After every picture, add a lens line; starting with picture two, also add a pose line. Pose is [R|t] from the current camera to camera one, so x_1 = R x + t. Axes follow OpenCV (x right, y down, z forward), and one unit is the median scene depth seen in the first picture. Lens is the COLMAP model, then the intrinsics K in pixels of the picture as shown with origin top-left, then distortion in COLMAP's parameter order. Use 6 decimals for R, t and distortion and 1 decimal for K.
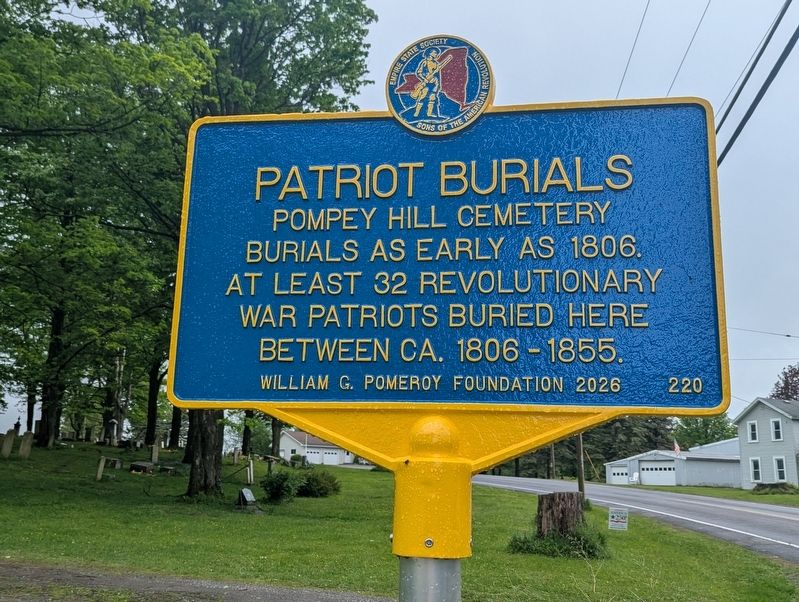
lens RADIAL K [[844.3, 0, 399.5], [0, 844.3, 301.0], [0, 0, 1]] dist [0.065211, -0.018257]
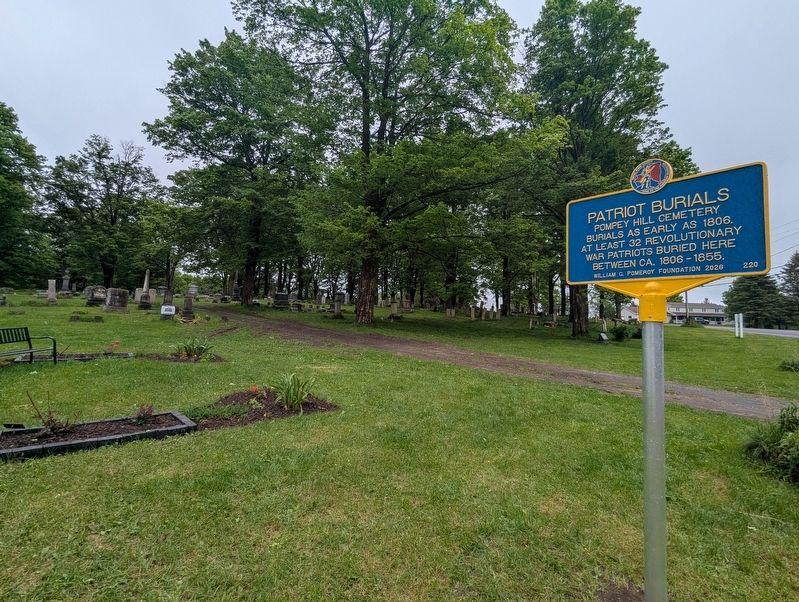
lens RADIAL K [[375.5, 0, 399.0], [0, 375.5, 298.5], [0, 0, 1]] dist [-0.000988, -0.000146]
pose [[0.784055, -0.044182, -0.619116, 0.163015], [0.123011, 0.988739, 0.085224, -0.044917], [0.608379, -0.142978, 0.780661, -0.727625]]
